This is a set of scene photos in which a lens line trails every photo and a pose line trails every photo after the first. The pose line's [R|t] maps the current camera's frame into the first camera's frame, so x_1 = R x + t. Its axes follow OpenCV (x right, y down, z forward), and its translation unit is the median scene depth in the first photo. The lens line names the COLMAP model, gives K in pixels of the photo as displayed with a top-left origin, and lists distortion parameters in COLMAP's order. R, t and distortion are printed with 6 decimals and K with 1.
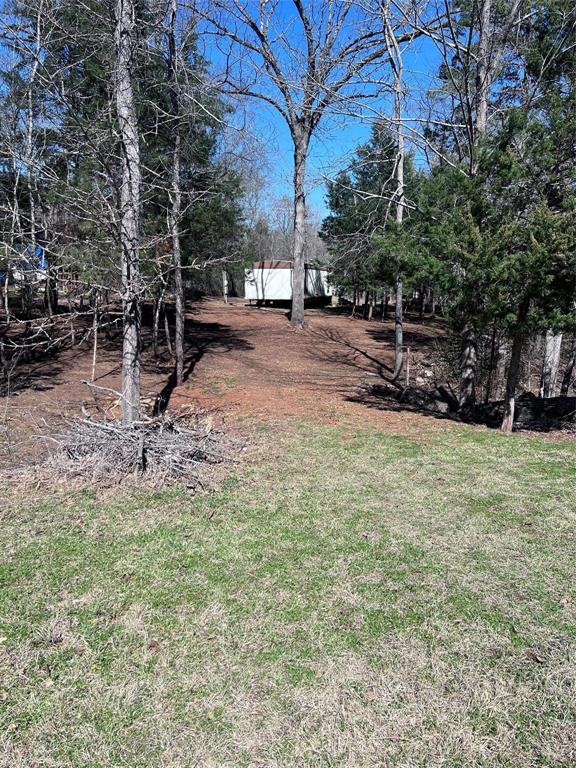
lens RADIAL K [[566.7, 0, 289.6], [0, 566.7, 376.0], [0, 0, 1]] dist [0.048546, -0.001750]
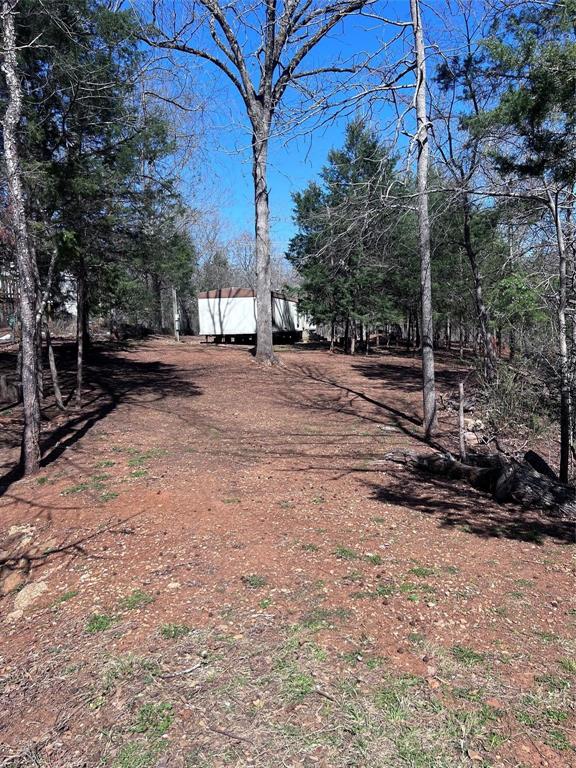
lens RADIAL K [[566.7, 0, 294.0], [0, 566.7, 390.4], [0, 0, 1]] dist [0.048546, -0.001750]
pose [[0.997207, -0.035307, 0.065810, 0.001498], [0.038663, 0.997978, -0.050444, -0.010970], [-0.063896, 0.052848, 0.996556, 0.246420]]
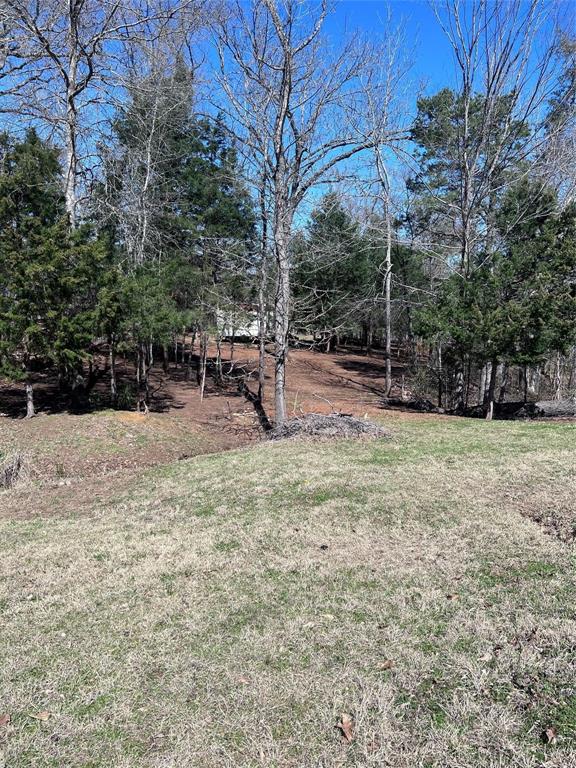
lens RADIAL K [[566.7, 0, 291.2], [0, 566.7, 388.7], [0, 0, 1]] dist [0.048546, -0.001750]
pose [[0.984025, -0.023210, 0.176514, -0.196711], [0.028466, 0.999222, -0.027304, 0.010894], [-0.175742, 0.031893, 0.983919, -0.233868]]
